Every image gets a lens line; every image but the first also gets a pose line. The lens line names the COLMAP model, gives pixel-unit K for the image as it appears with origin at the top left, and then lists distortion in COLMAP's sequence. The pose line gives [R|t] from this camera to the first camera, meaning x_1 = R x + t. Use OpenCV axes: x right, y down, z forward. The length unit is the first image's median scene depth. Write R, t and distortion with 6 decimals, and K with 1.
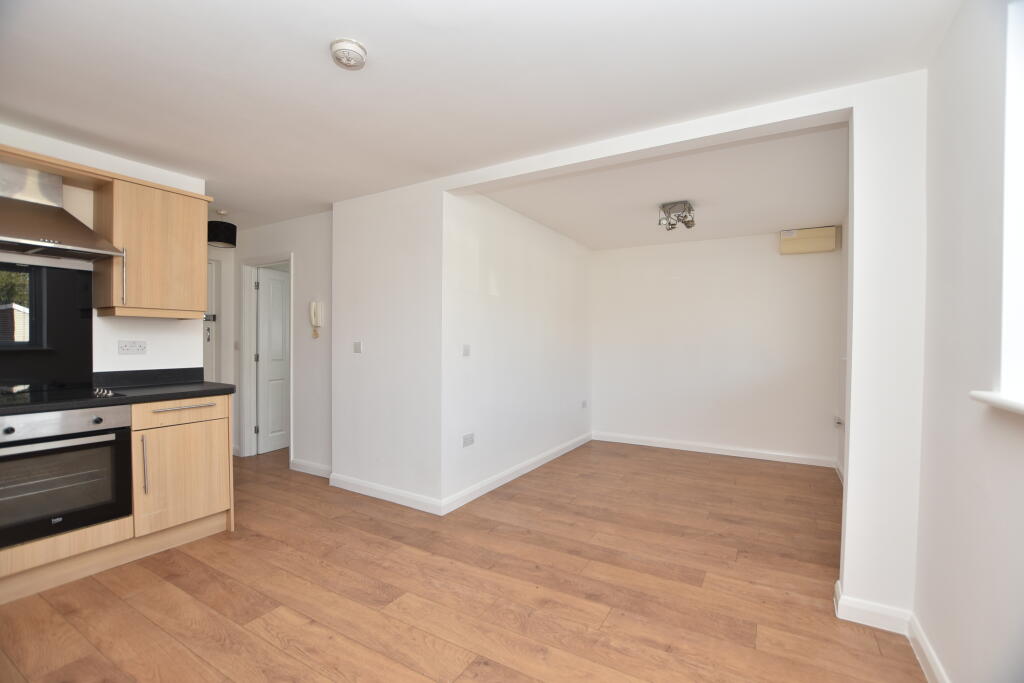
lens RADIAL K [[449.6, 0, 514.0], [0, 449.6, 346.7], [0, 0, 1]] dist [-0.036015, 0.006551]
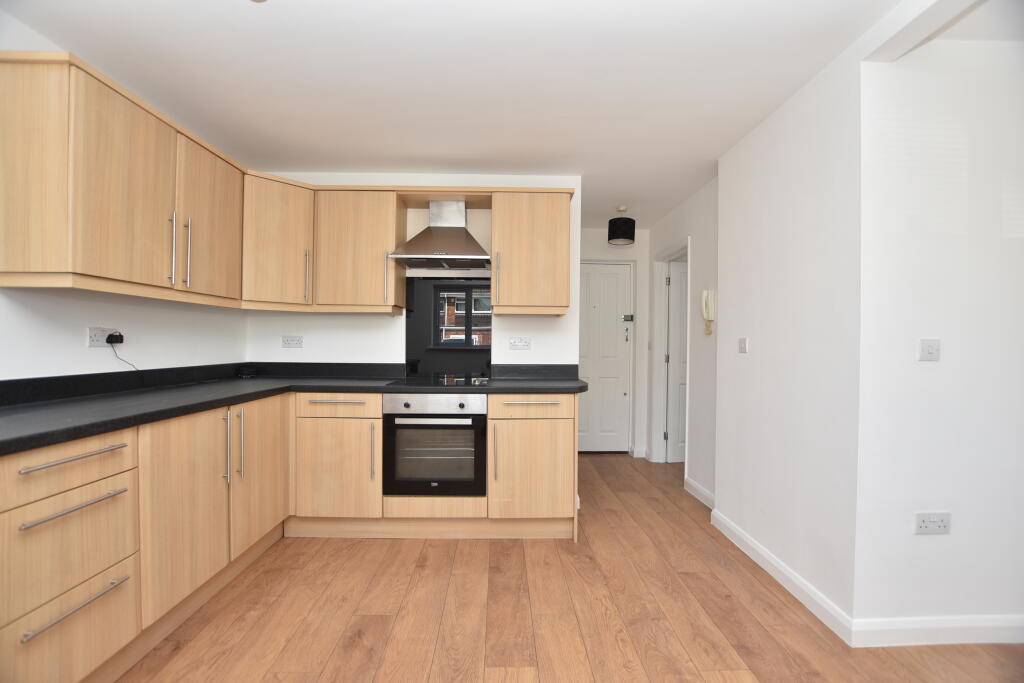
lens RADIAL K [[449.6, 0, 514.0], [0, 449.6, 346.7], [0, 0, 1]] dist [-0.036015, 0.006551]
pose [[0.523999, 0.003790, -0.851711, 0.092753], [-0.015534, 0.999866, -0.005108, 0.017132], [0.851577, 0.015907, 0.523988, 0.420852]]
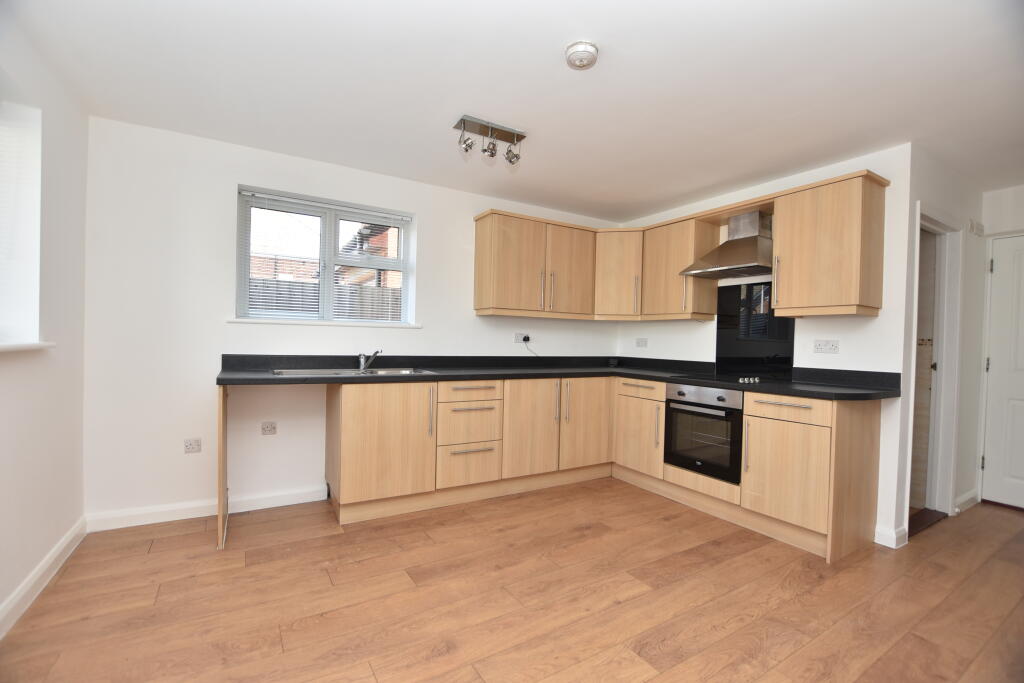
lens RADIAL K [[449.6, 0, 514.0], [0, 449.6, 346.7], [0, 0, 1]] dist [-0.036015, 0.006551]
pose [[-0.477326, -0.008295, -0.878687, 0.413763], [-0.040093, 0.999120, 0.012348, 0.019929], [0.877811, 0.041123, -0.477238, 0.911417]]
